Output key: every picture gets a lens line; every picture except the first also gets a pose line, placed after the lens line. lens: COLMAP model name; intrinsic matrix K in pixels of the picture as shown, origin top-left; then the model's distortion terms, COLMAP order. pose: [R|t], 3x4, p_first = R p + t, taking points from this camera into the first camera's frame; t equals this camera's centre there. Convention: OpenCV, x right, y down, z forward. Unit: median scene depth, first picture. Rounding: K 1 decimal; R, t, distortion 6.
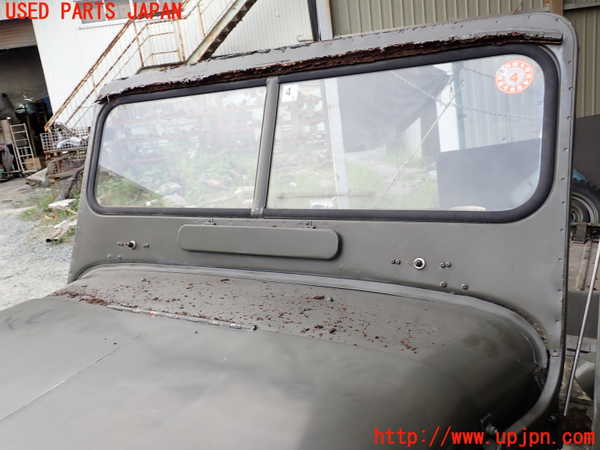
lens RADIAL K [[532.1, 0, 299.8], [0, 532.1, 246.6], [0, 0, 1]] dist [0.004189, -0.010992]
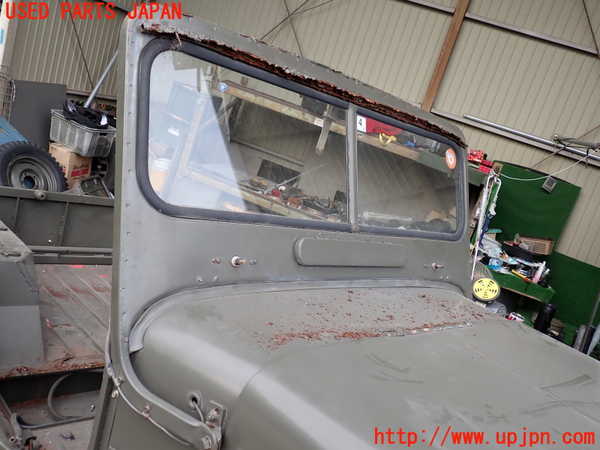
lens RADIAL K [[538.9, 0, 300.0], [0, 538.9, 225.0], [0, 0, 1]] dist [0.009165, -0.004065]
pose [[0.240745, -0.009321, 0.970544, -1.107767], [-0.049555, 0.998532, 0.021882, -0.081230], [-0.969323, -0.053363, 0.239930, 0.778151]]
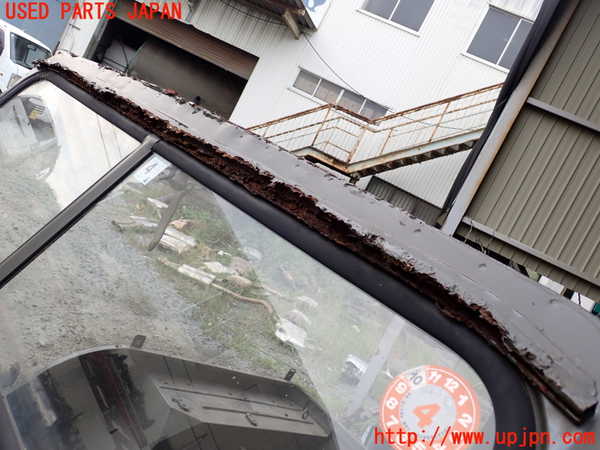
lens RADIAL K [[538.9, 0, 300.0], [0, 538.9, 225.0], [0, 0, 1]] dist [0.009165, -0.004065]
pose [[0.787962, 0.559599, -0.256837, 0.266103], [-0.606980, 0.776017, -0.171385, -0.224444], [0.103403, 0.290939, 0.951137, 0.452622]]
